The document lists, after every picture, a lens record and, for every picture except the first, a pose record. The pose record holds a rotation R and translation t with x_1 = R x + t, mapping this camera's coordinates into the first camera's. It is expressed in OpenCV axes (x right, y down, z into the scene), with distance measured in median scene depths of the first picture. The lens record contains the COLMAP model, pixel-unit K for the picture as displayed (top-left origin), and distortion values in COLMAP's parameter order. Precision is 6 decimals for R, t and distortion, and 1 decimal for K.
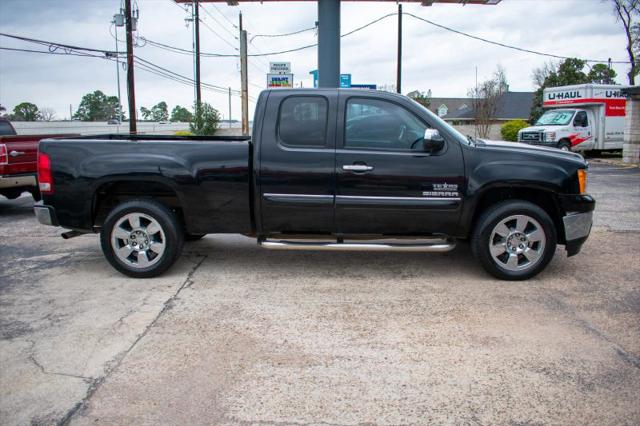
lens RADIAL K [[529.0, 0, 319.6], [0, 529.0, 209.3], [0, 0, 1]] dist [-0.082462, -0.009957]
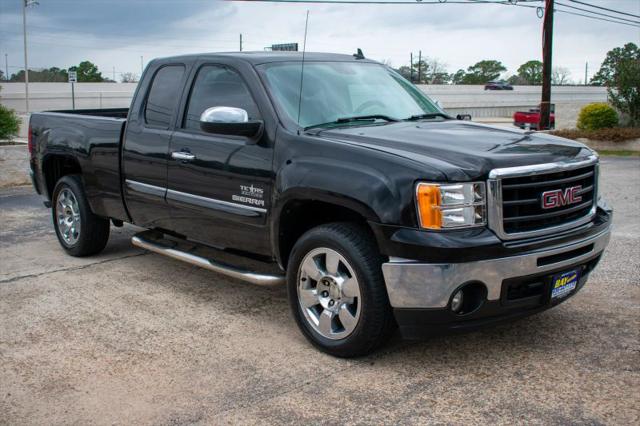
lens RADIAL K [[735.8, 0, 323.4], [0, 735.8, 211.9], [0, 0, 1]] dist [-0.049033, 0.000000]
pose [[0.690544, 0.115116, -0.714071, 0.263461], [-0.112715, 0.992319, 0.050971, -0.019936], [0.714454, 0.045289, 0.698216, 0.104726]]
